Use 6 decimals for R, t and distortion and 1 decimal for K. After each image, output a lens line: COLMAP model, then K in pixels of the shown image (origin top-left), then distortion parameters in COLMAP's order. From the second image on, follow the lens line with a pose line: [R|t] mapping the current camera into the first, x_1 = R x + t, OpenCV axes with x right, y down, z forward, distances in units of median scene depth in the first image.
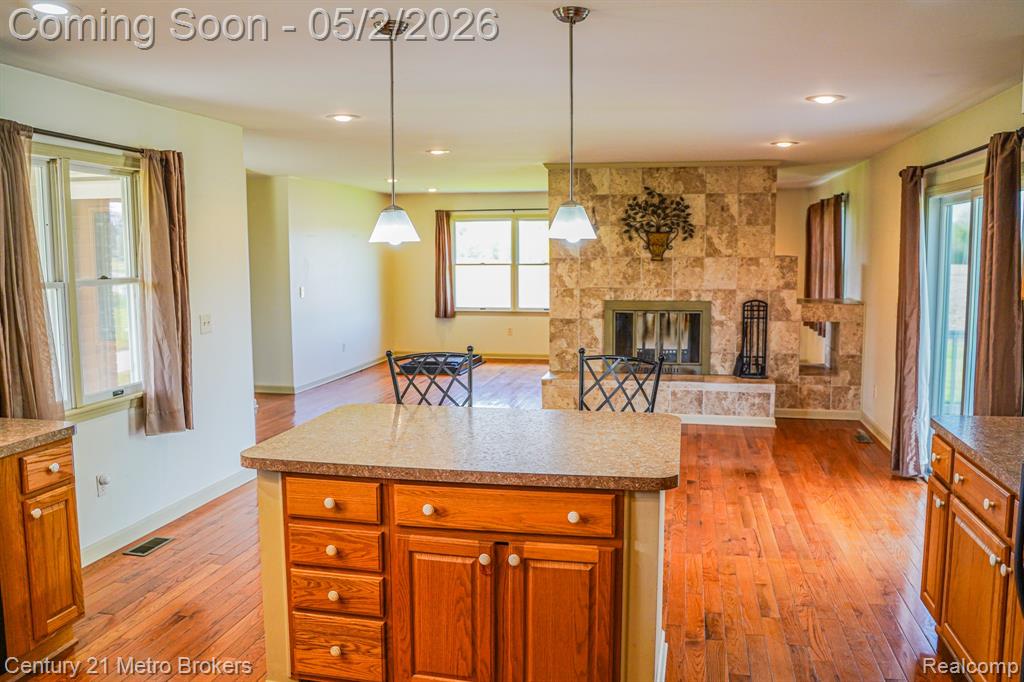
lens RADIAL K [[838.8, 0, 507.7], [0, 838.8, 341.1], [0, 0, 1]] dist [-0.098596, 0.035296]
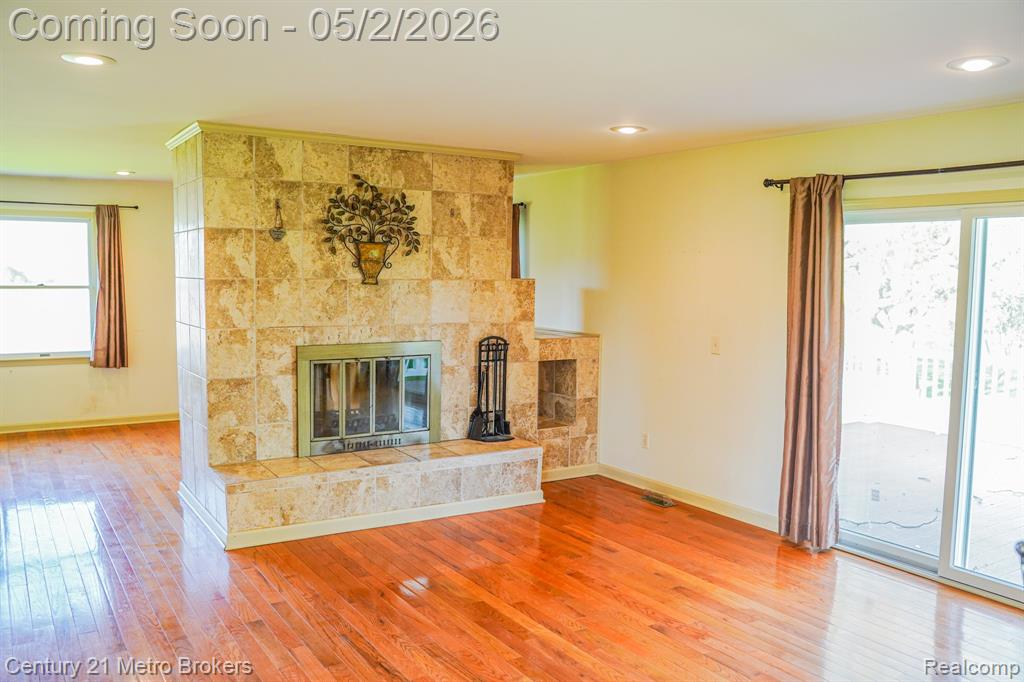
lens RADIAL K [[838.8, 0, 512.2], [0, 838.8, 343.7], [0, 0, 1]] dist [-0.098596, 0.035296]
pose [[0.712818, -0.045563, 0.699868, -0.219417], [0.057922, 0.998303, 0.005997, -0.045876], [-0.698954, 0.036263, 0.714247, 0.439202]]
